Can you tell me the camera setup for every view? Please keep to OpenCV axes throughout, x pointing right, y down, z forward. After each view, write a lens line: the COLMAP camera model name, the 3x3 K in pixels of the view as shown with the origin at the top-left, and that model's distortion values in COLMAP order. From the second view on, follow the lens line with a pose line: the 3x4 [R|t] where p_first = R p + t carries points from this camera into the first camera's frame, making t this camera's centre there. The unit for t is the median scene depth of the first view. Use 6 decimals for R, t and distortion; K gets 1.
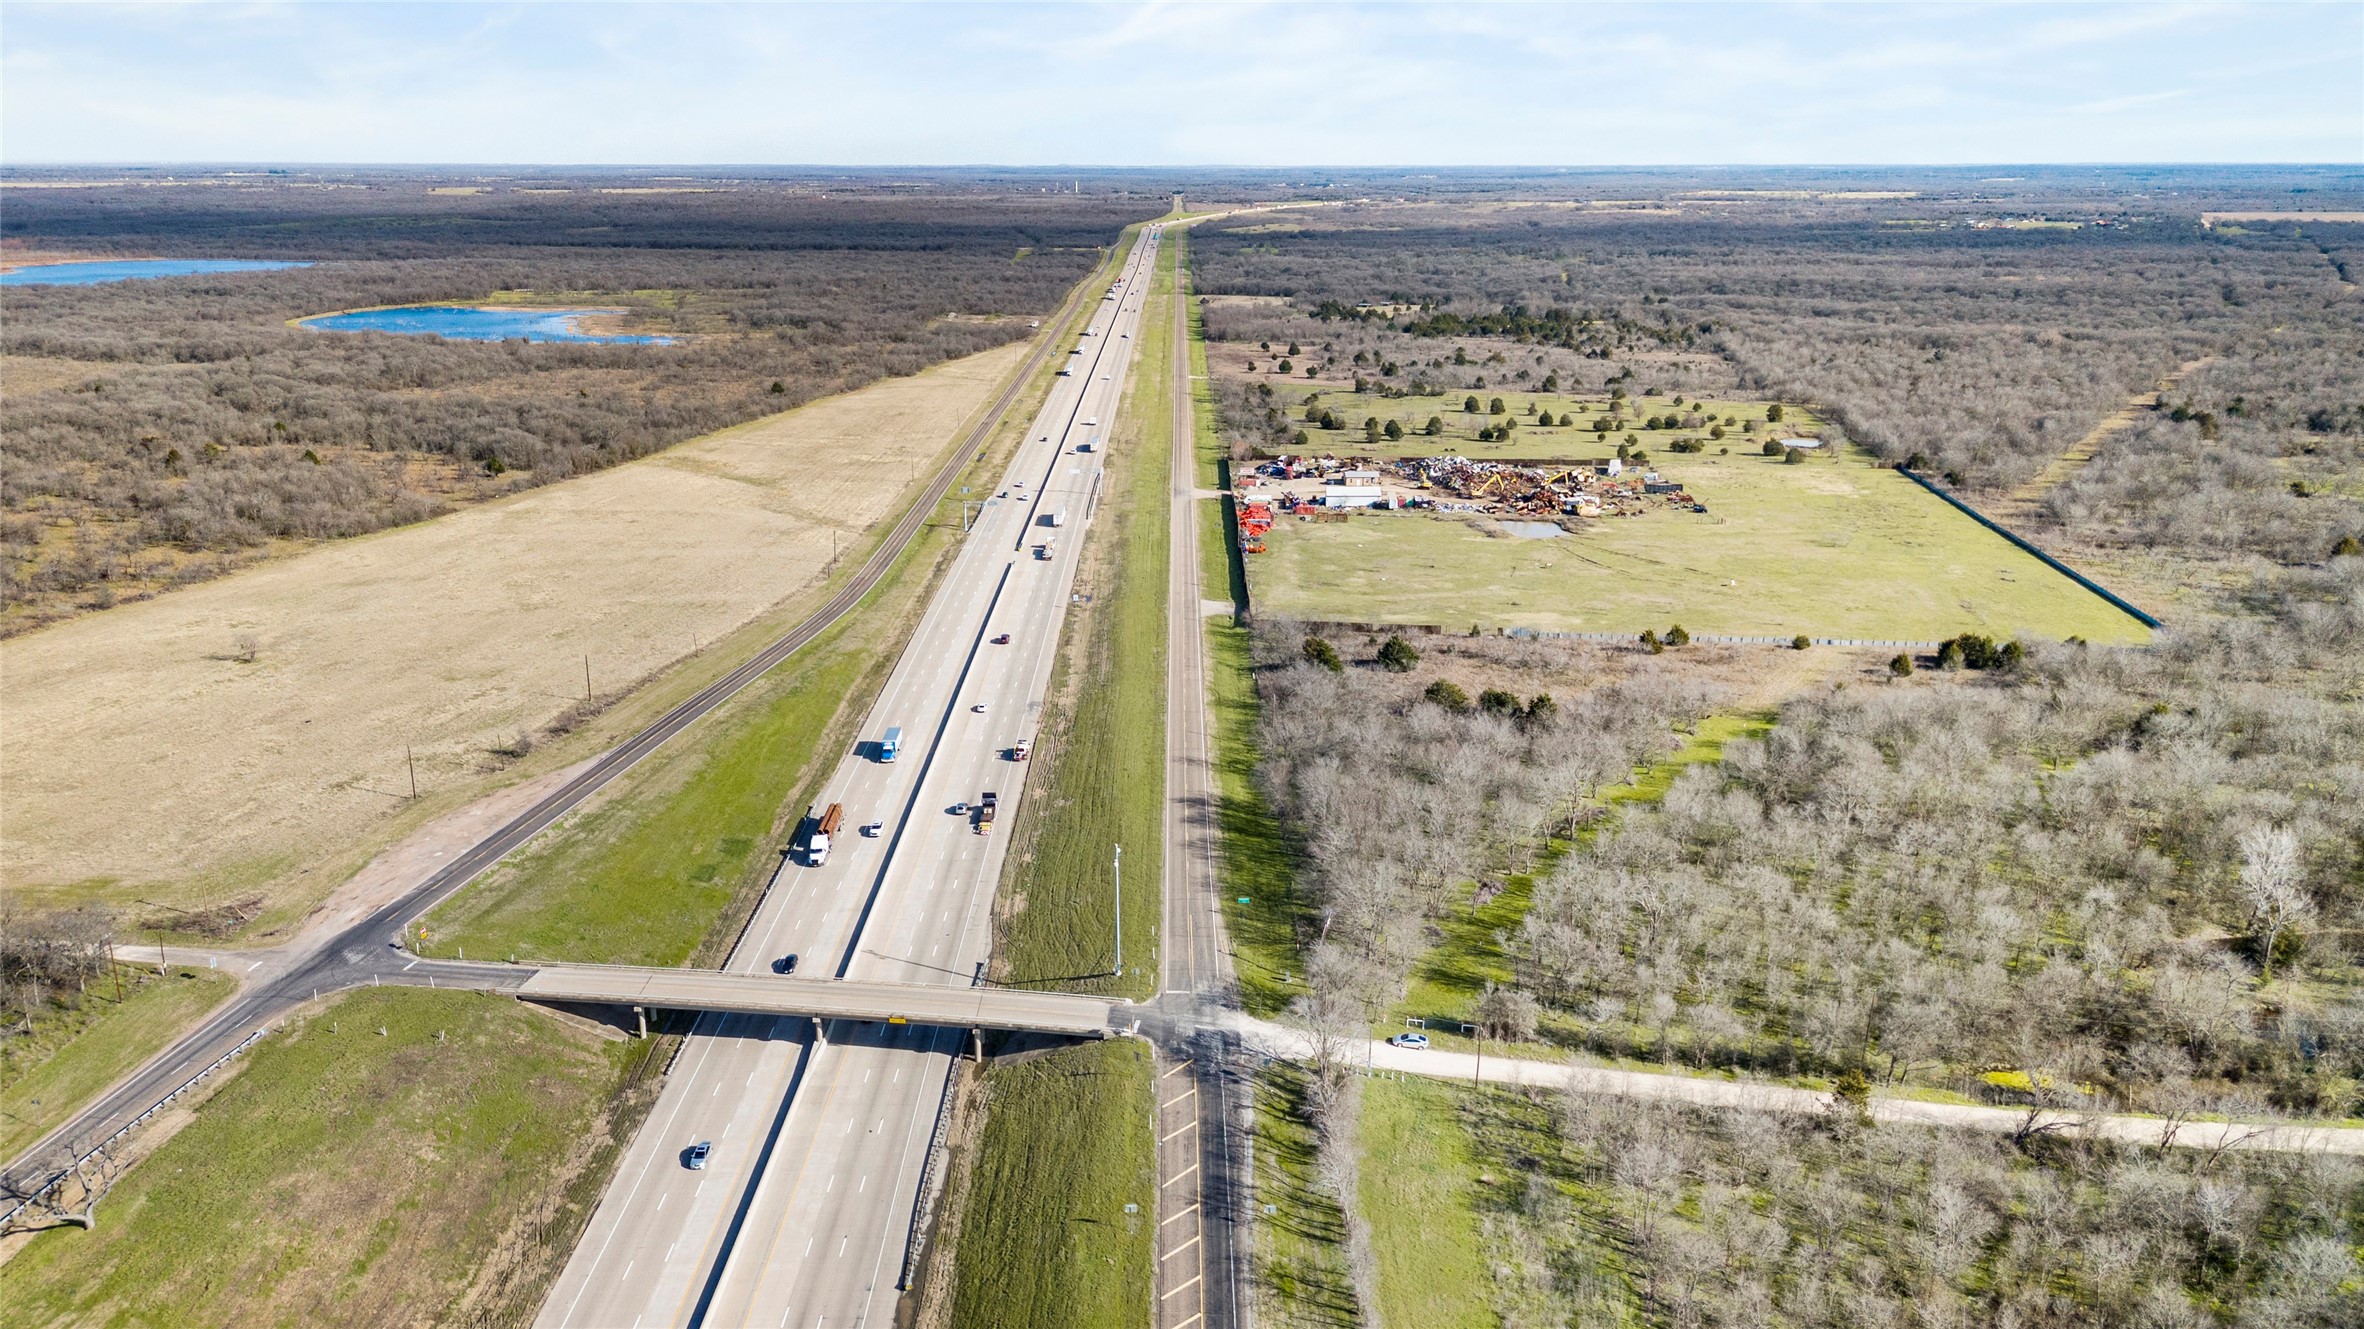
lens RADIAL K [[1726.9, 0, 1185.3], [0, 1726.9, 666.1], [0, 0, 1]] dist [0.028084, -0.004279]
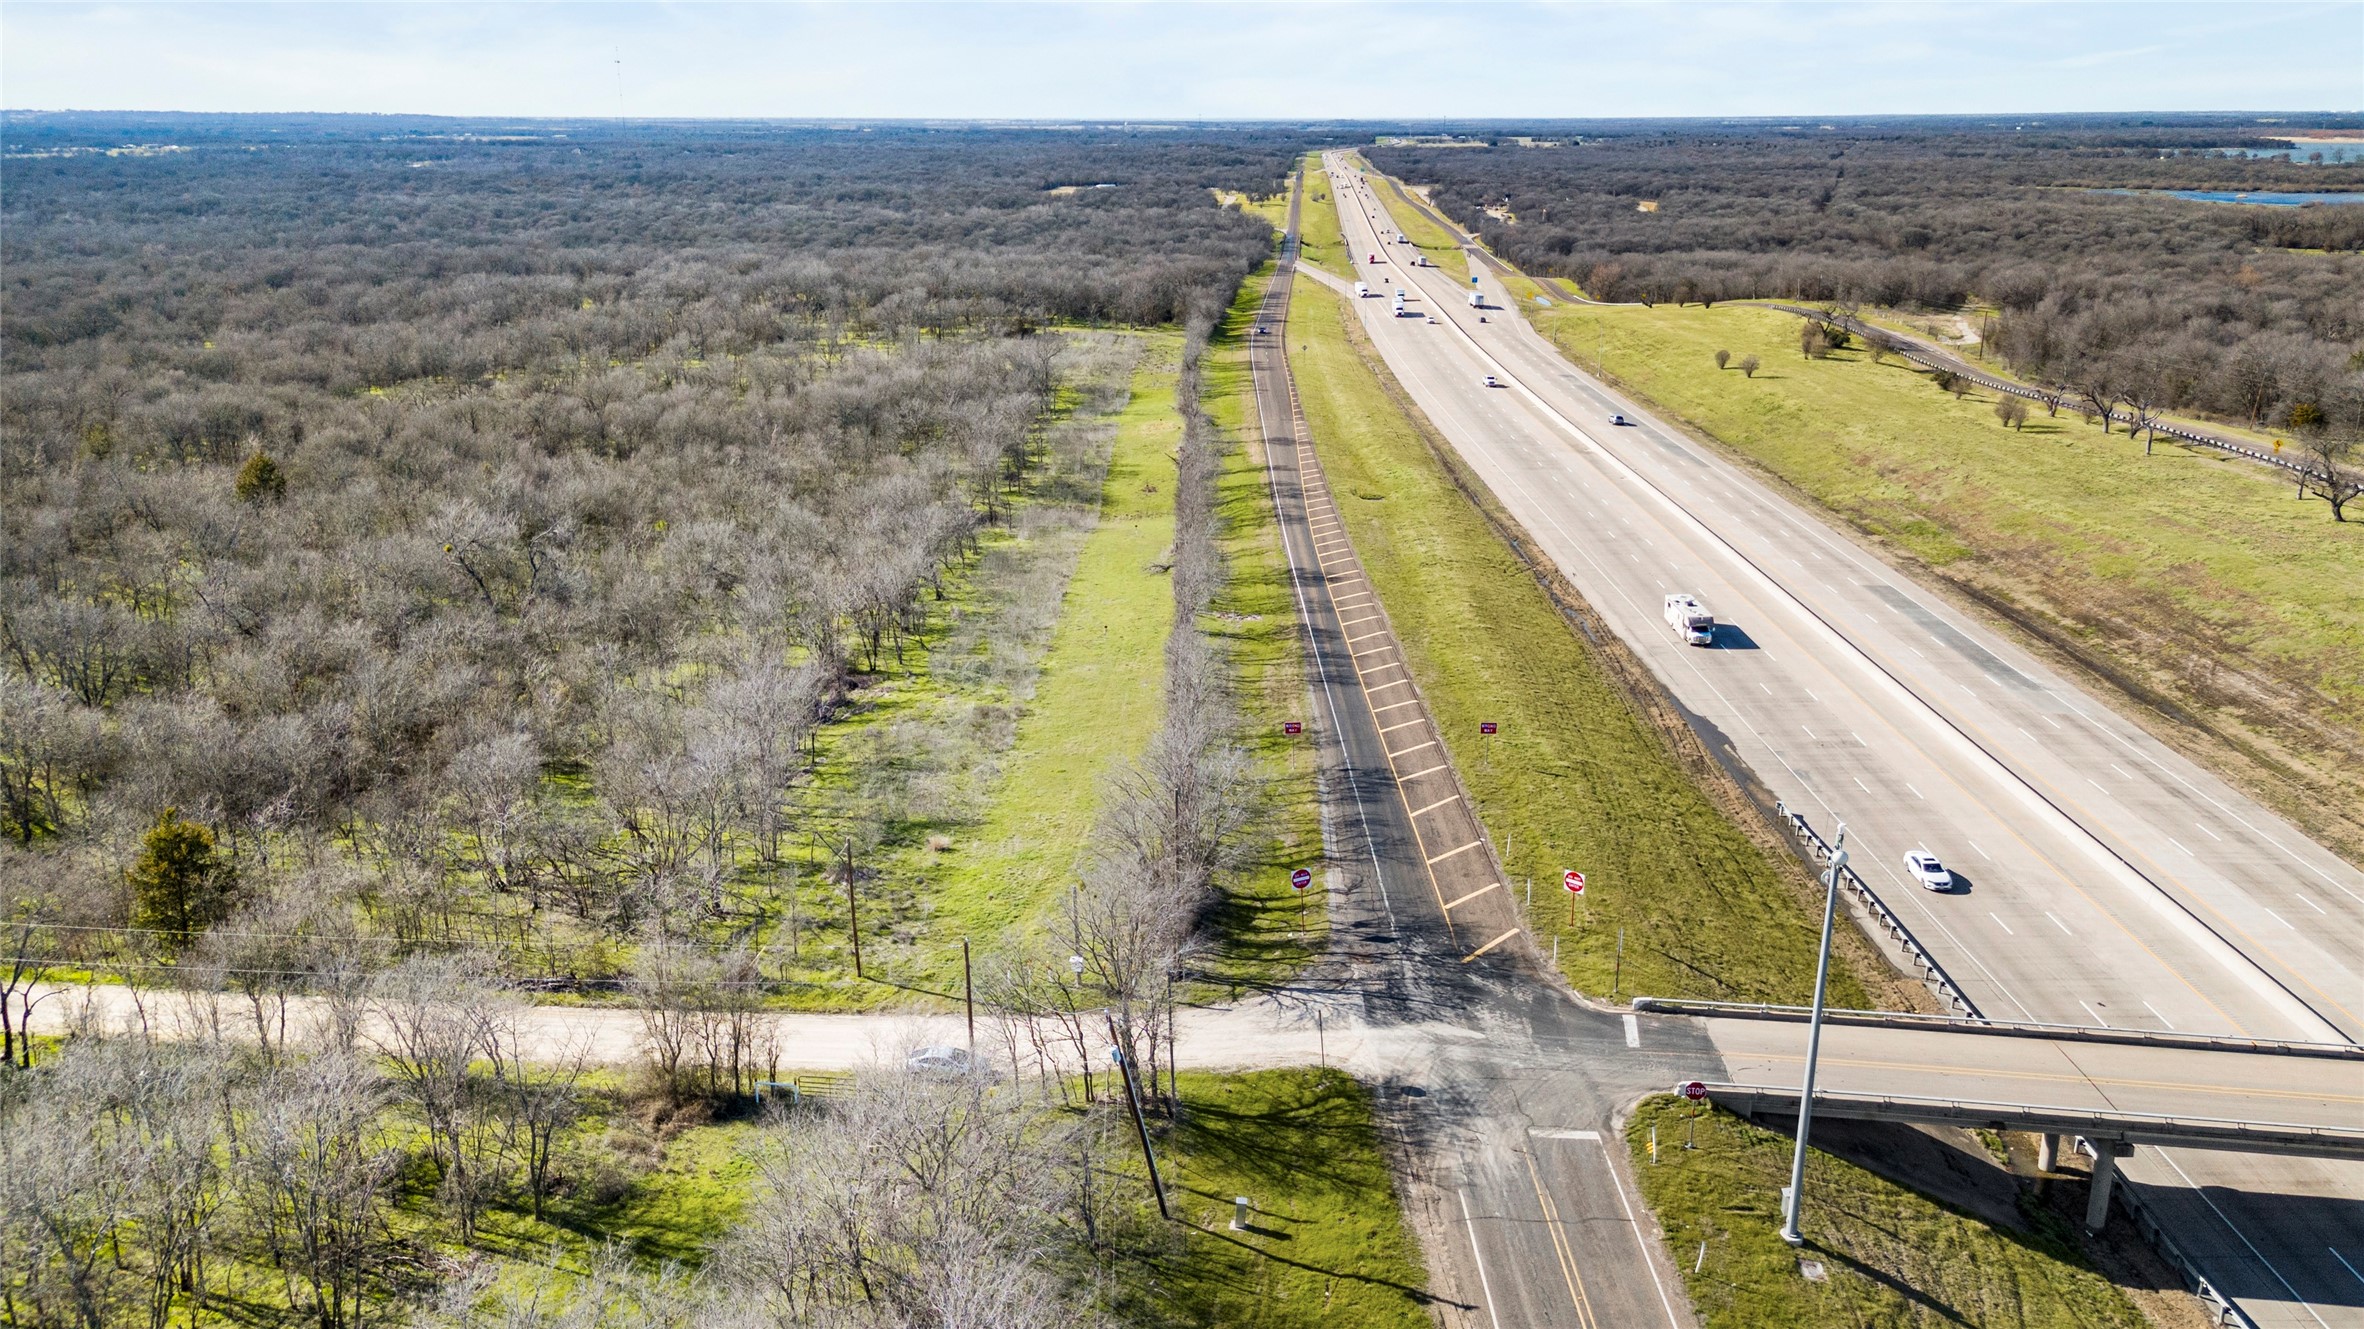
lens RADIAL K [[1726.9, 0, 1181.8], [0, 1726.9, 664.0], [0, 0, 1]] dist [0.028084, -0.004279]
pose [[-0.999910, -0.004391, 0.012713, 0.018507], [0.003283, 0.836962, 0.547251, -0.020719], [-0.013043, 0.547243, -0.836872, 0.342682]]
